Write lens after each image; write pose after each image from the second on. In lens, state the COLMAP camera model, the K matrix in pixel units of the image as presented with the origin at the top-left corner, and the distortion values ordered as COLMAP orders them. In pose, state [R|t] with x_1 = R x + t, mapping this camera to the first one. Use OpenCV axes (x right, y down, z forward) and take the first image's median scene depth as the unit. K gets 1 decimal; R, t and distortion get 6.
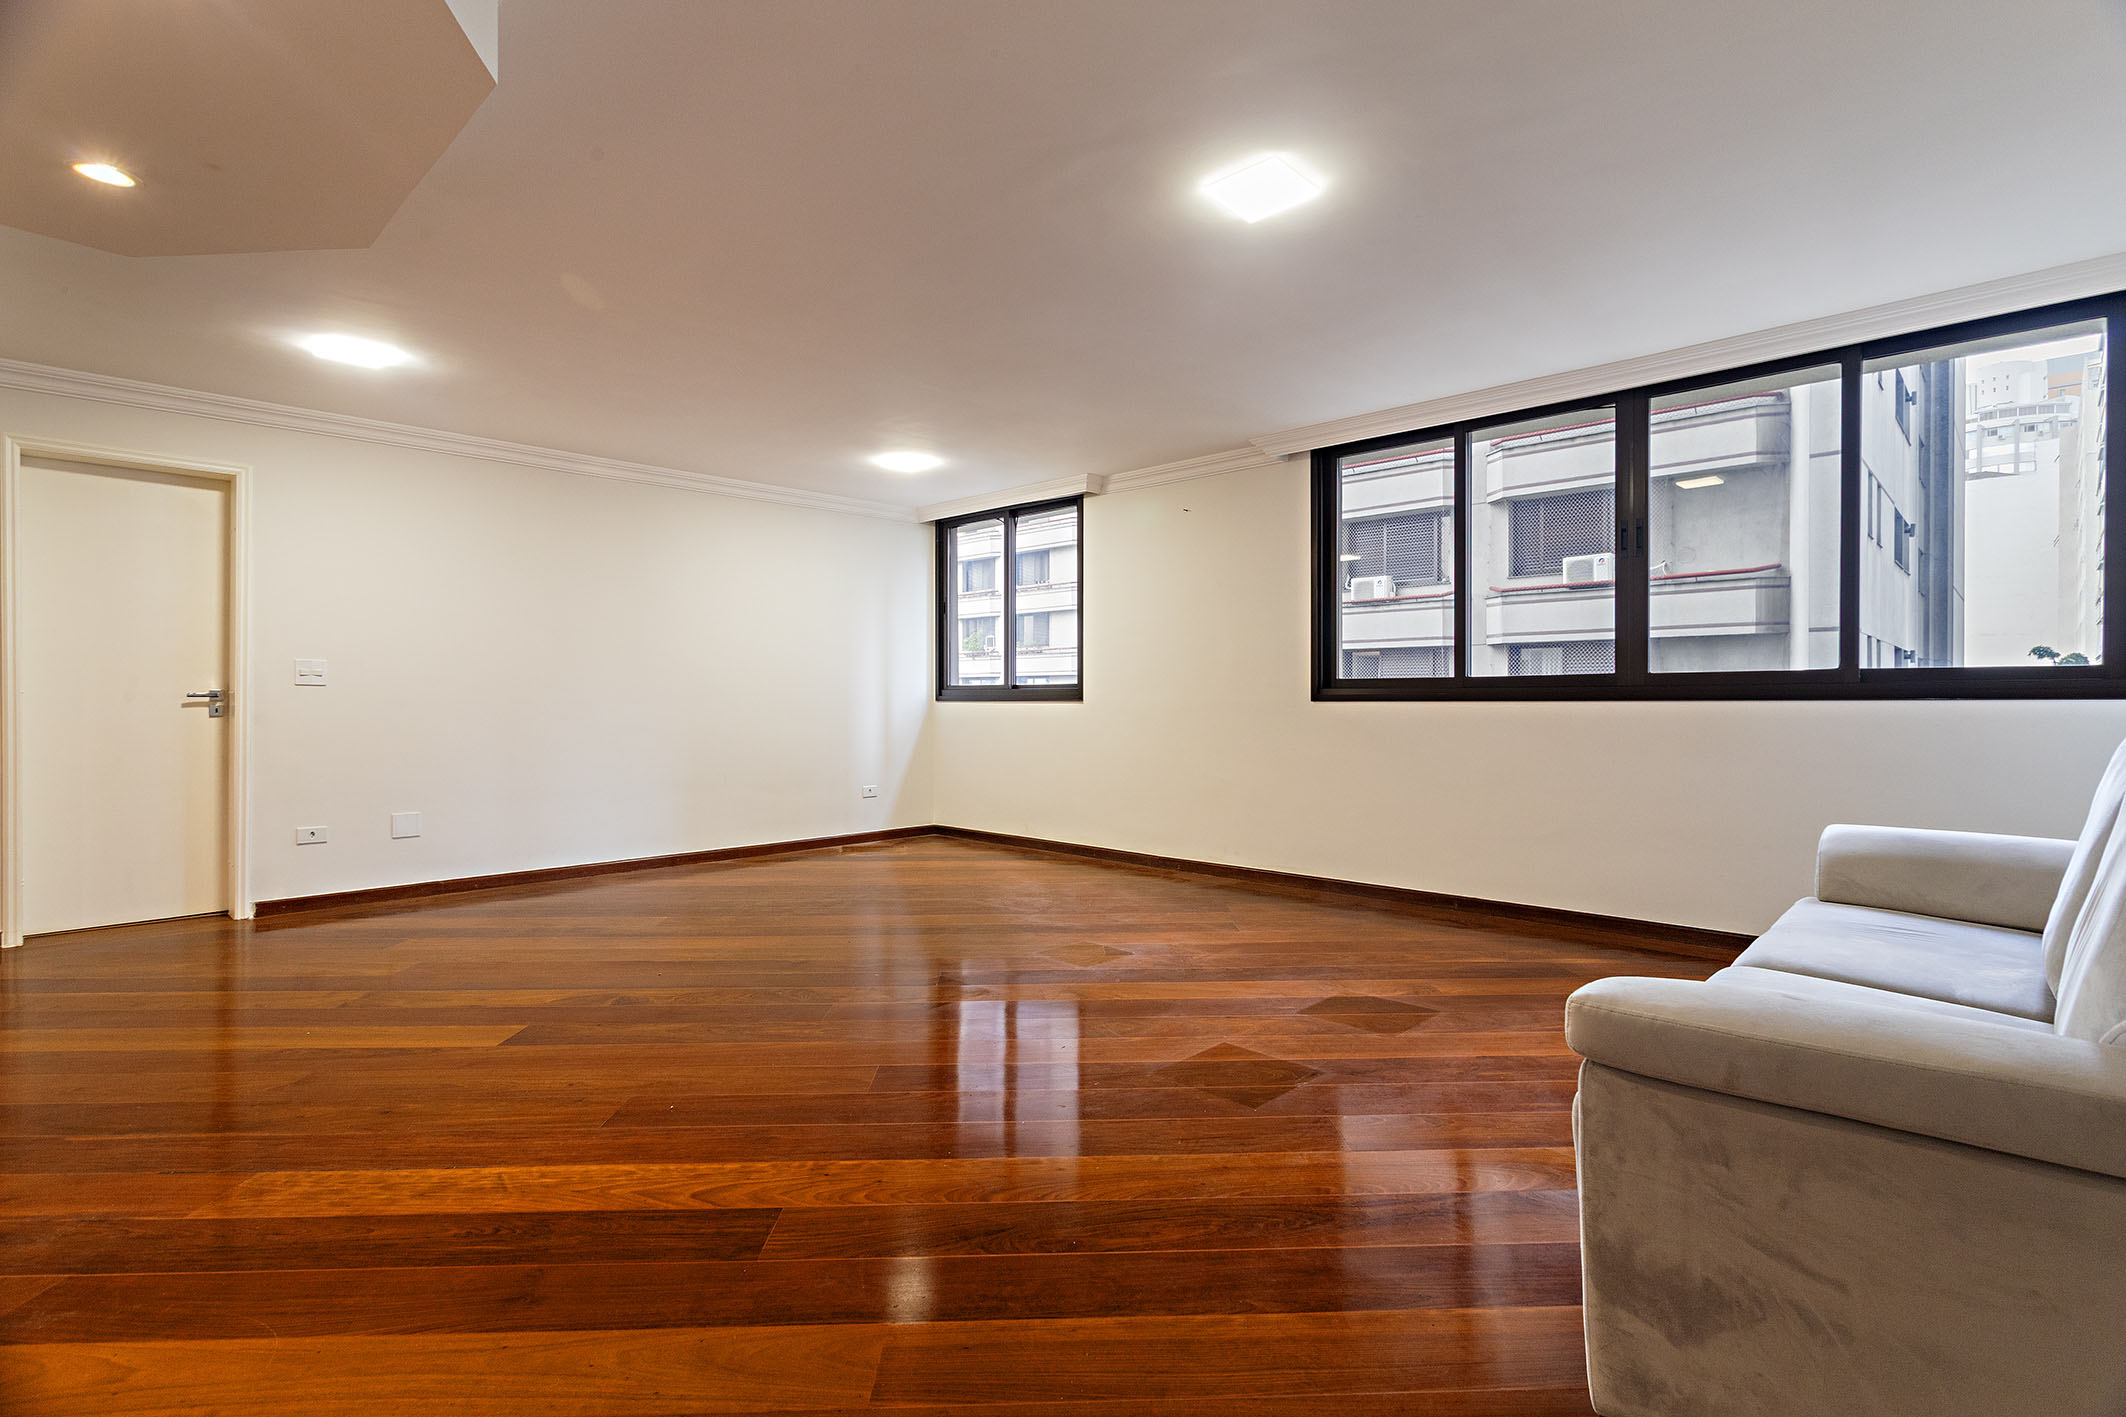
lens RADIAL K [[1005.7, 0, 1079.5], [0, 1005.7, 704.8], [0, 0, 1]] dist [0.000310, 0.000777]
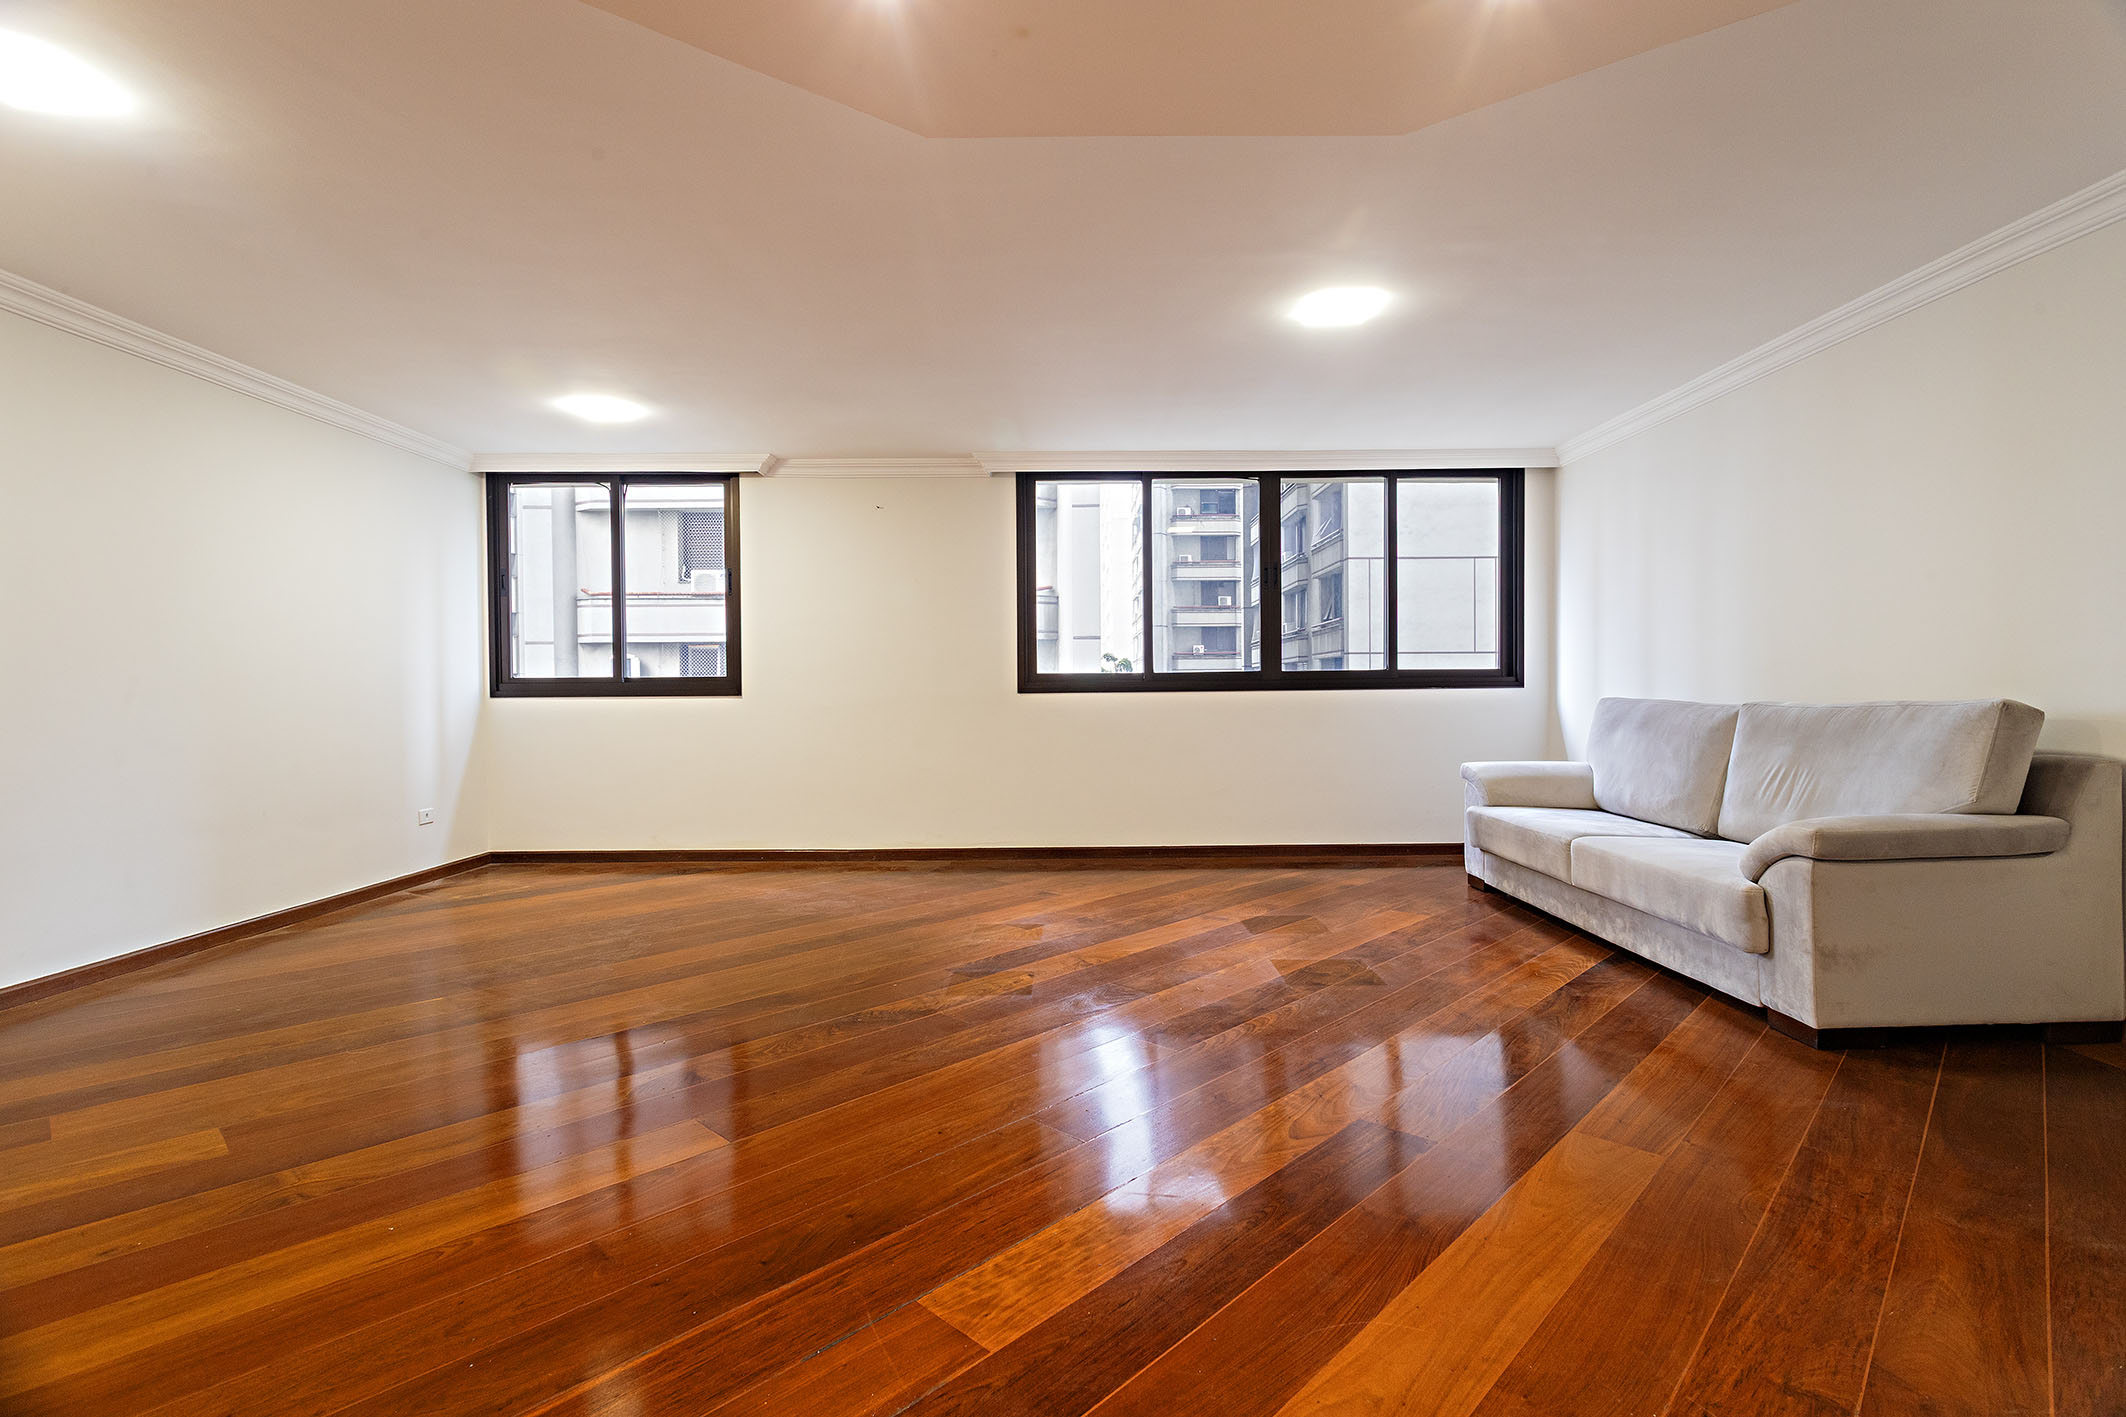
lens RADIAL K [[1005.7, 0, 1079.5], [0, 1005.7, 704.8], [0, 0, 1]] dist [0.000310, 0.000777]
pose [[0.716342, -0.014273, 0.697603, -0.421095], [0.010759, 0.999898, 0.009410, -0.000434], [-0.697666, 0.000765, 0.716423, 0.118709]]
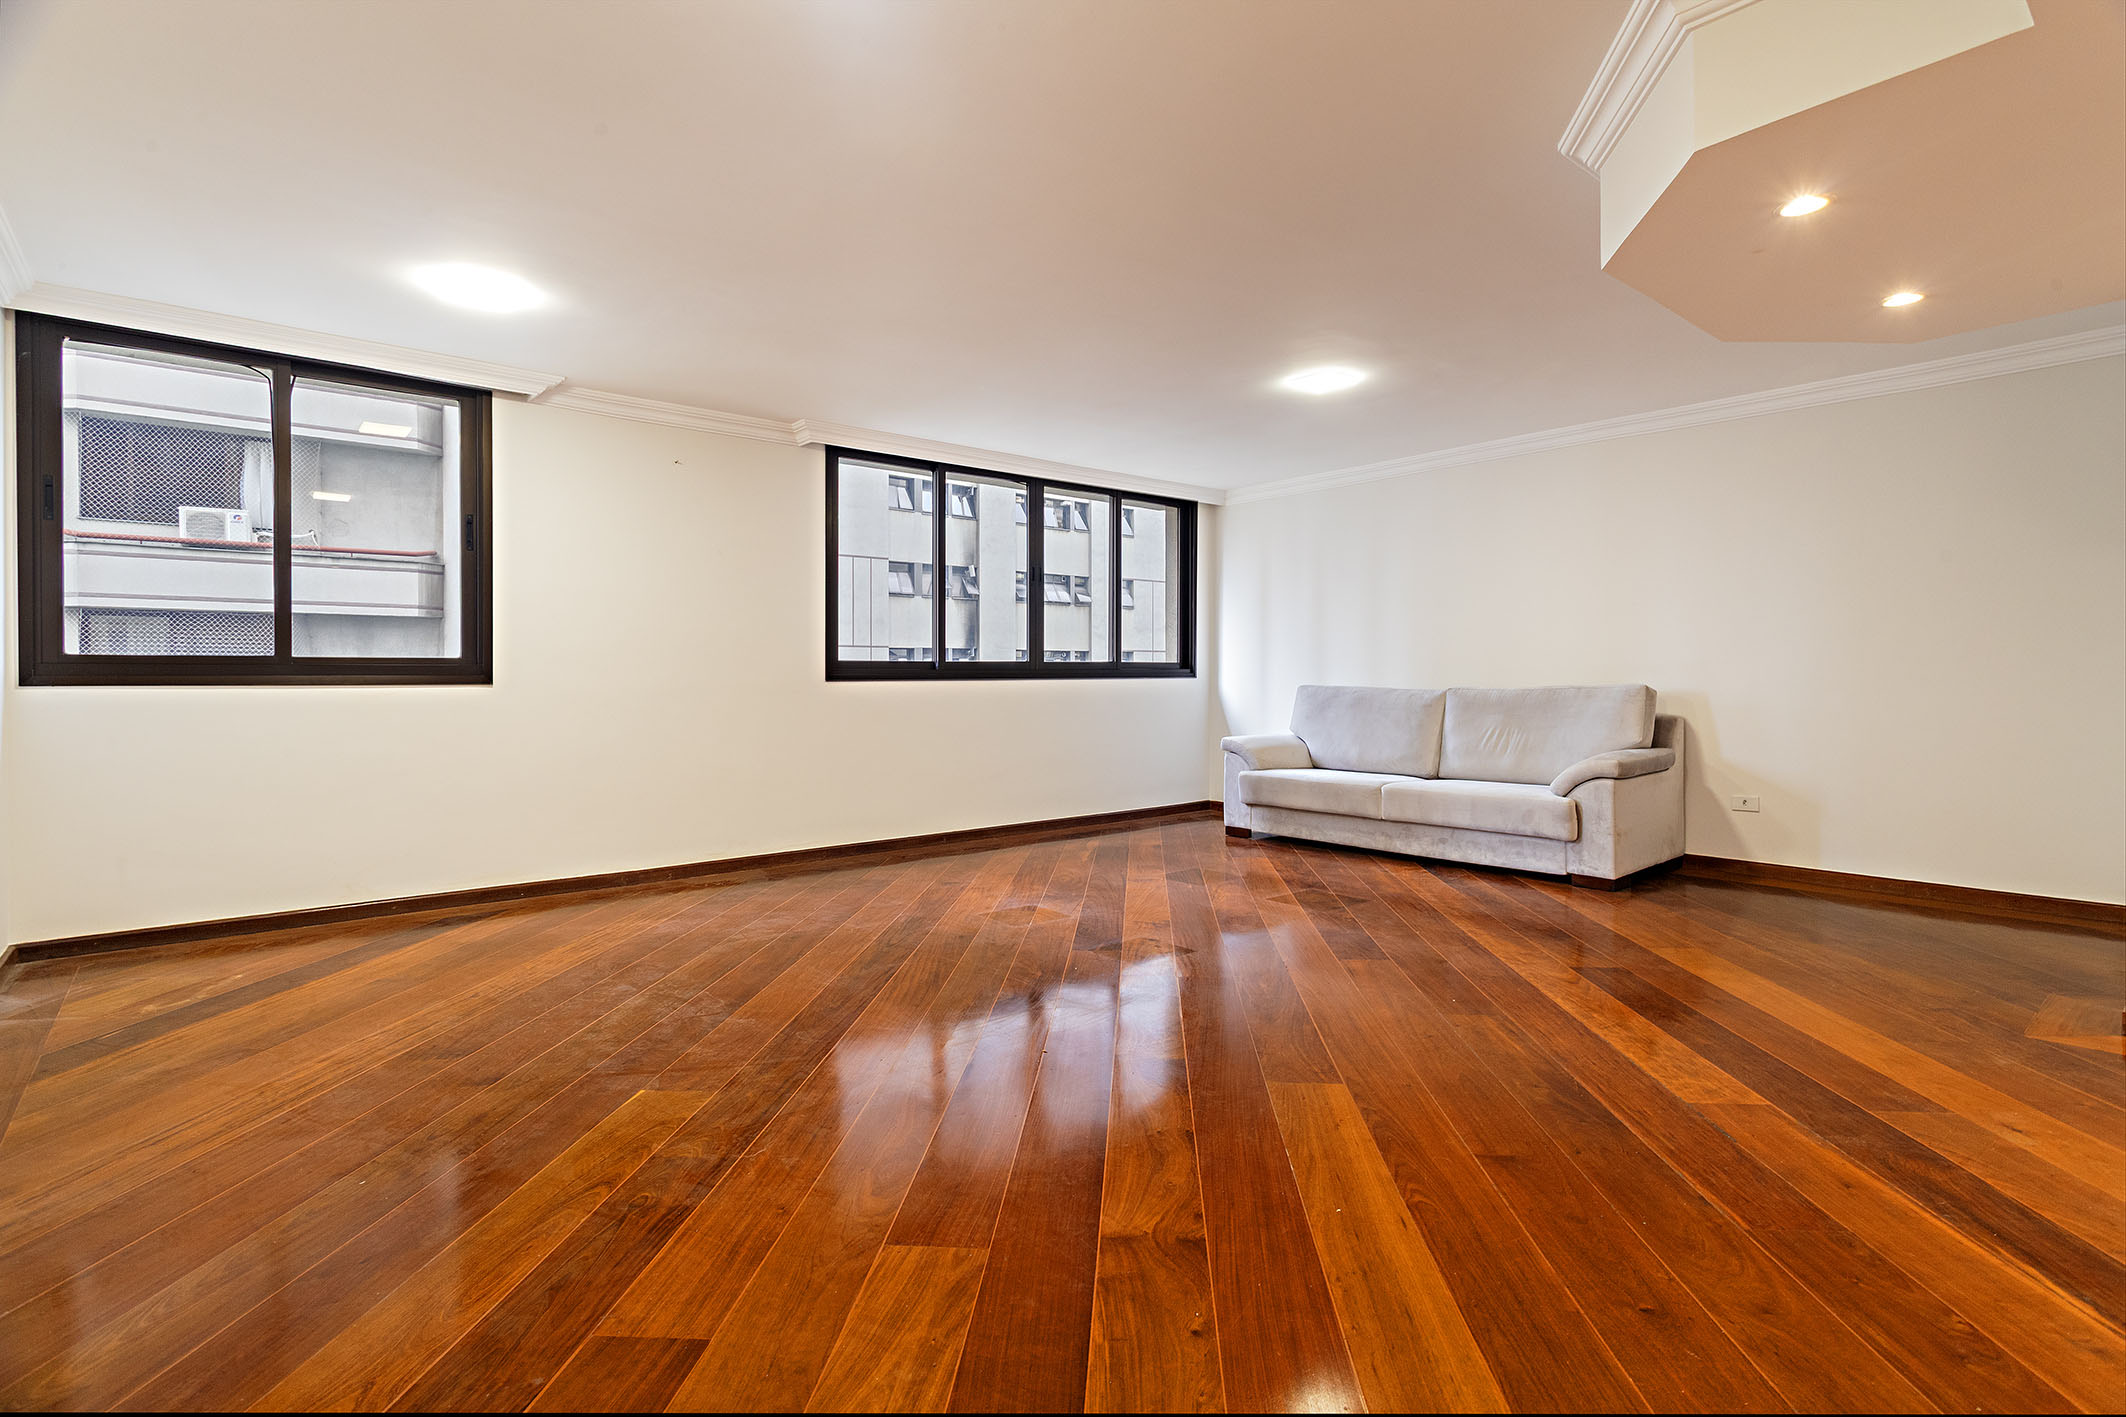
lens RADIAL K [[1012.1, 0, 1083.8], [0, 1012.1, 699.7], [0, 0, 1]] dist [0.002891, 0.000901]
pose [[0.102876, -0.021422, 0.994464, -0.663014], [0.009443, 0.999744, 0.020559, -0.002770], [-0.994649, 0.007276, 0.103052, 0.515311]]
